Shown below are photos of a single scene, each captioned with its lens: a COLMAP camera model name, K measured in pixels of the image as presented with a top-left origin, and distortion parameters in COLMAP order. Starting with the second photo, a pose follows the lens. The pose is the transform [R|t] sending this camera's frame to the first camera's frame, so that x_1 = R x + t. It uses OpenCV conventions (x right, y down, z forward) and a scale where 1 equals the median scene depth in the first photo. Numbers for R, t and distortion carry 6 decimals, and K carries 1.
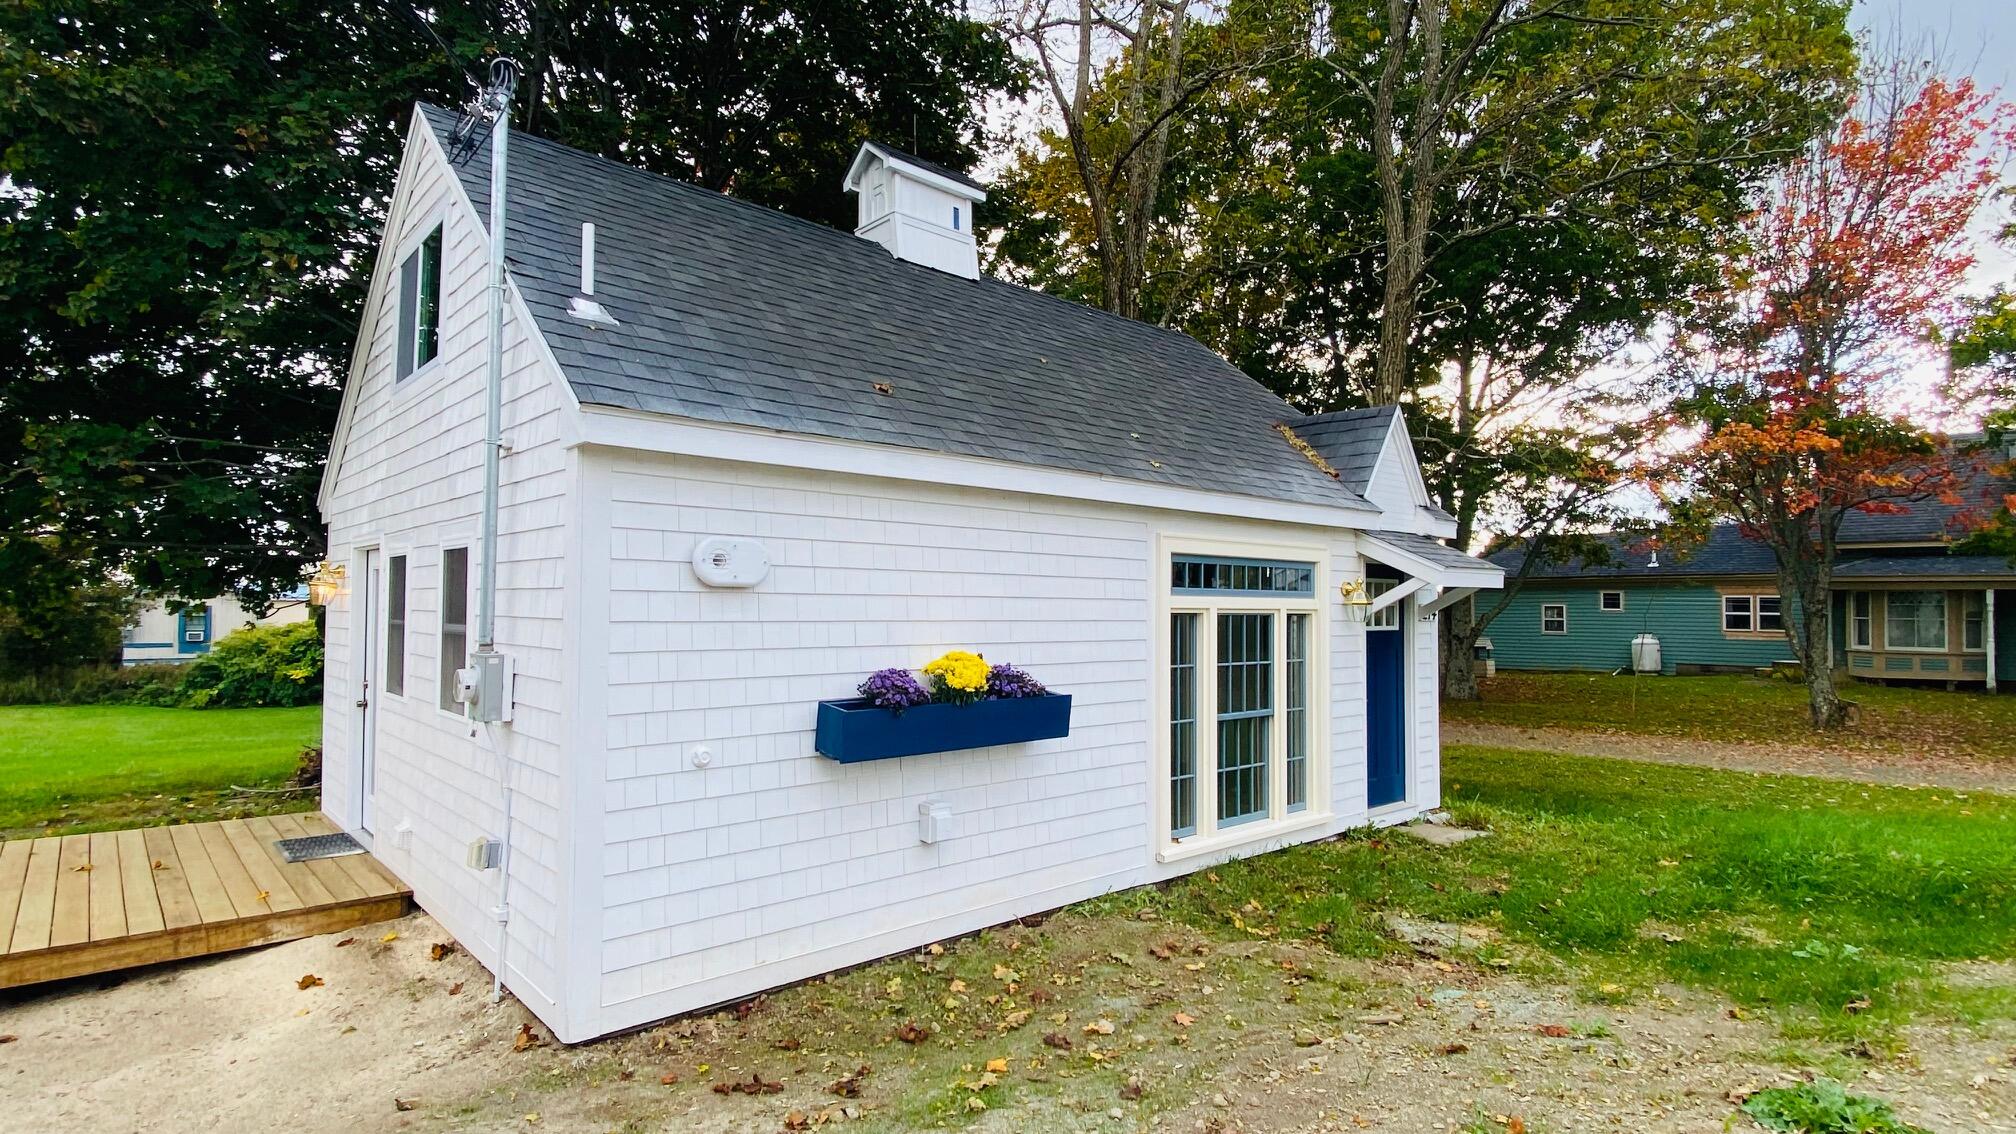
lens RADIAL K [[1025.9, 0, 1010.8], [0, 1025.9, 571.2], [0, 0, 1]] dist [0.003362, 0.000146]
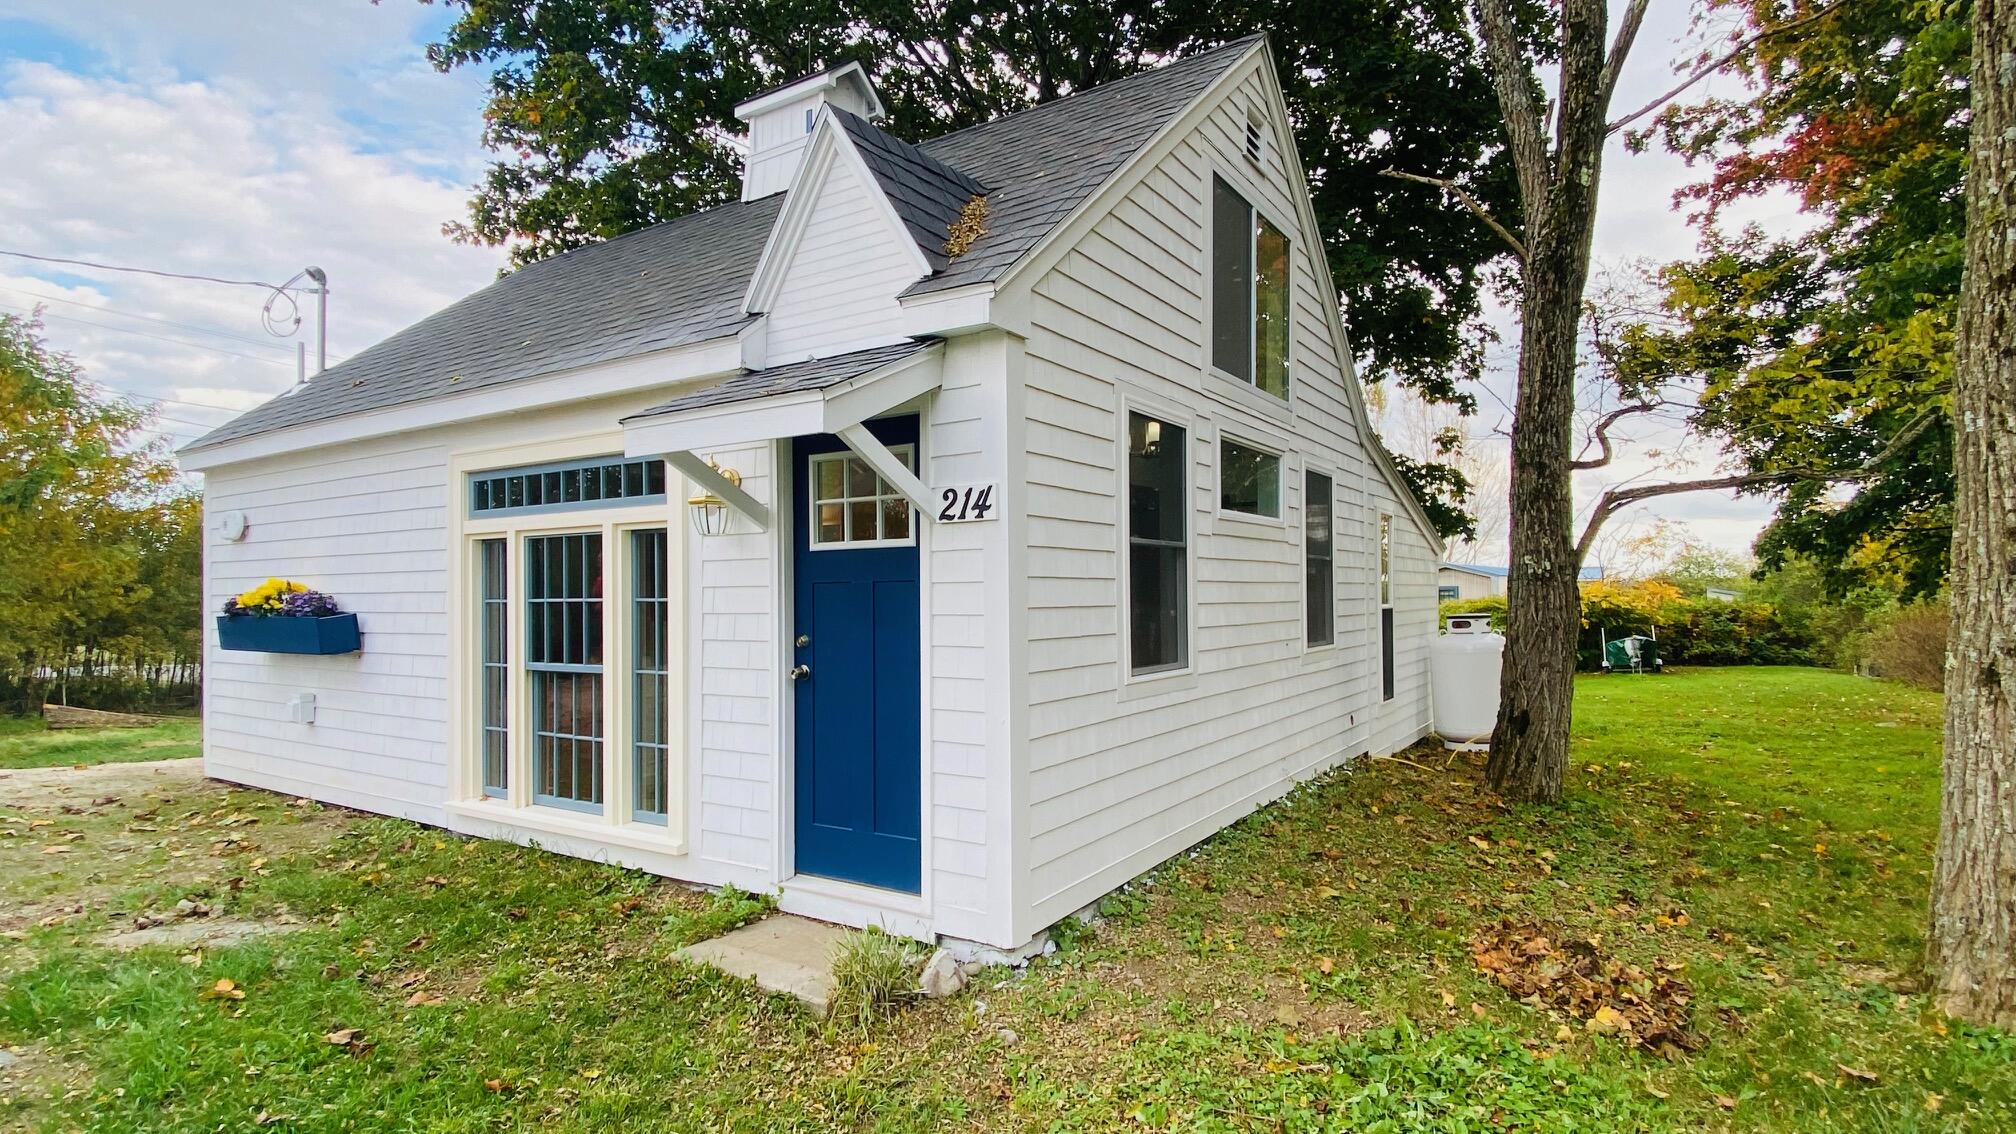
lens RADIAL K [[1025.9, 0, 1011.6], [0, 1025.9, 569.8], [0, 0, 1]] dist [0.003362, 0.000146]
pose [[0.269603, -0.031536, -0.962455, 1.079597], [0.044214, 0.998815, -0.020342, 0.100113], [0.961956, -0.037070, 0.270678, 1.141379]]
